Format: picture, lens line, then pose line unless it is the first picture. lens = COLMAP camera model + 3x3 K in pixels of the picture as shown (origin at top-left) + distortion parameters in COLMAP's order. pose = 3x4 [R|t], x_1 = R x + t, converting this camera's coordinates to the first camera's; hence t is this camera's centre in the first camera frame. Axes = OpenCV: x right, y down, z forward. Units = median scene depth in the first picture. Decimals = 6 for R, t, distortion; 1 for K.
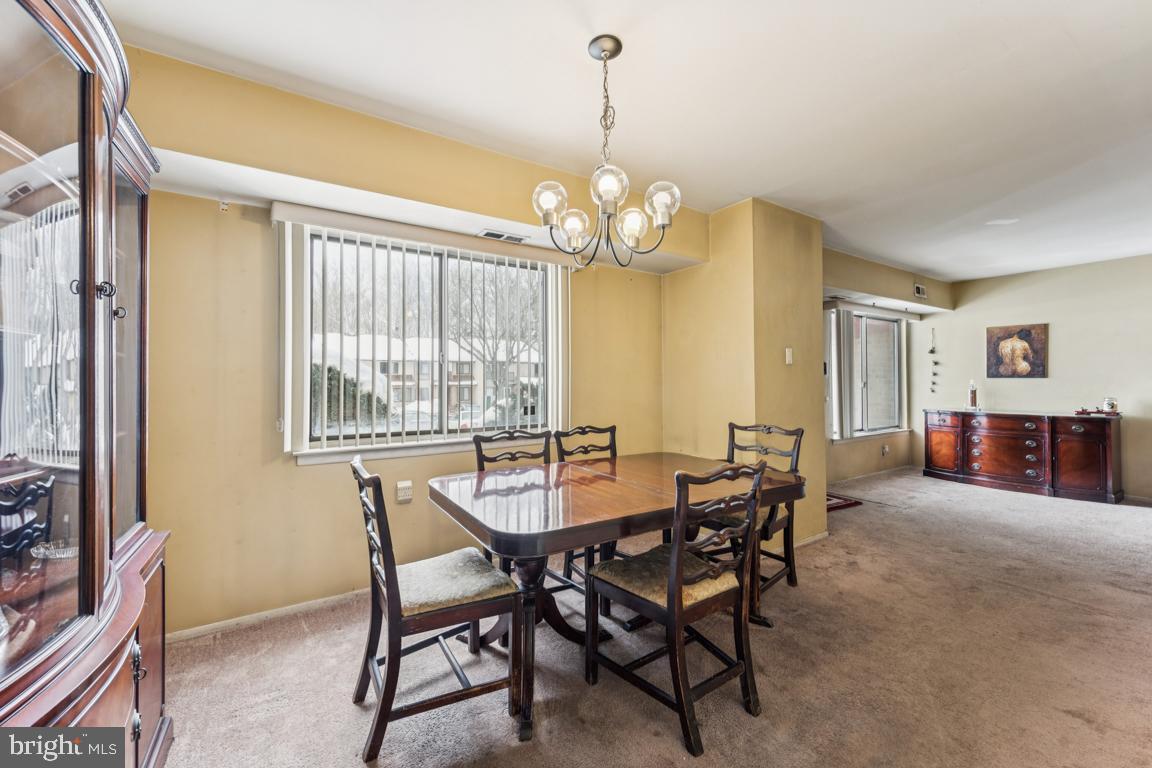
lens RADIAL K [[456.6, 0, 578.1], [0, 456.6, 384.7], [0, 0, 1]] dist [-0.001030, 0.000232]
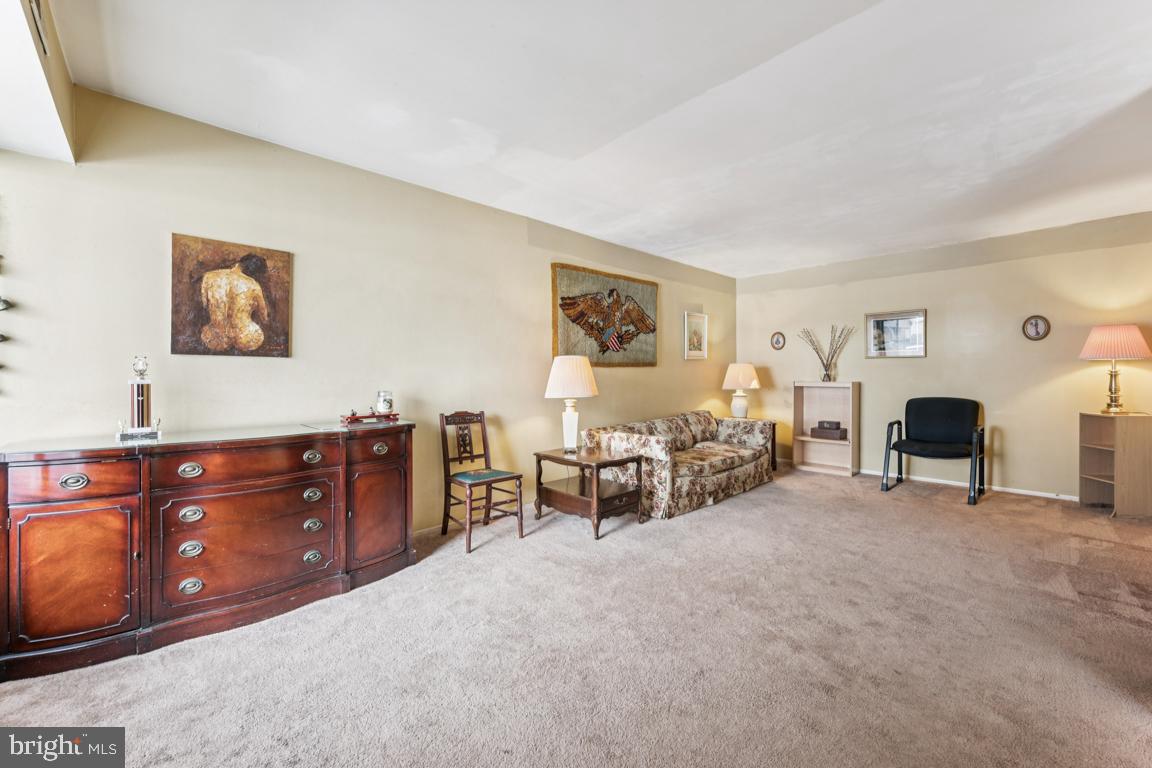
lens RADIAL K [[454.5, 0, 581.5], [0, 454.5, 375.8], [0, 0, 1]] dist [0.001016, 0.000258]
pose [[-0.180206, 0.002567, 0.983626, 0.496216], [0.011558, 0.999933, -0.000492, 0.010813], [-0.983561, 0.011280, -0.180224, 0.832776]]
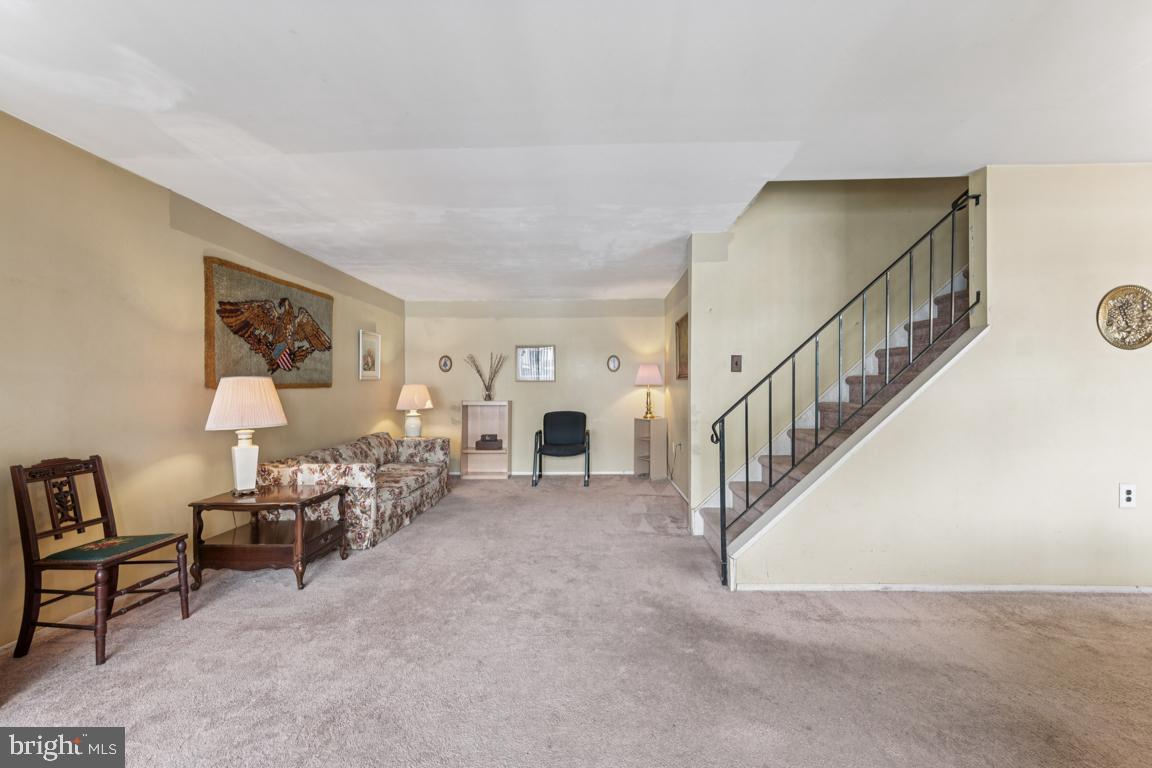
lens RADIAL K [[456.6, 0, 578.1], [0, 456.6, 384.7], [0, 0, 1]] dist [-0.001030, 0.000232]
pose [[-0.817801, 0.014884, 0.575309, 0.518092], [0.013319, 0.999887, -0.006935, -0.002036], [-0.575347, 0.001991, -0.817907, 0.964515]]
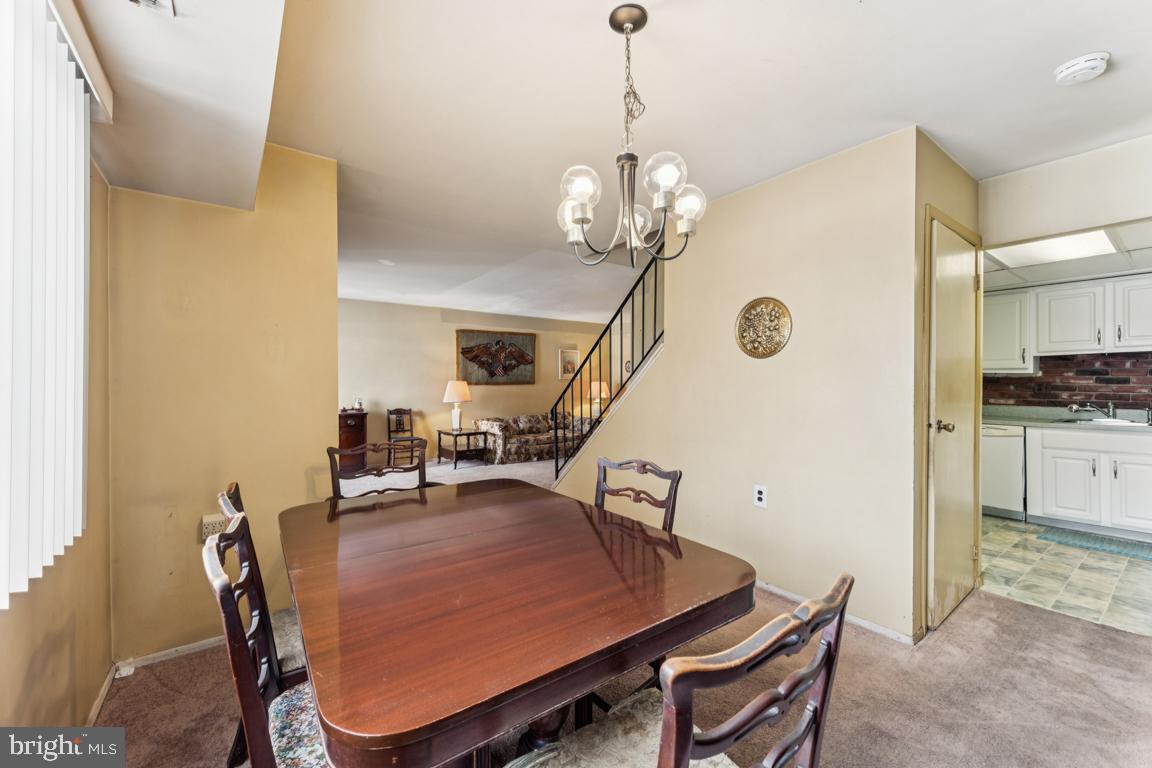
lens RADIAL K [[456.6, 0, 578.1], [0, 456.6, 384.7], [0, 0, 1]] dist [-0.001030, 0.000232]
pose [[-0.061217, -0.000580, 0.998124, -0.270884], [0.009729, 0.999952, 0.001177, -0.008644], [-0.998077, 0.009783, -0.061209, 0.404868]]
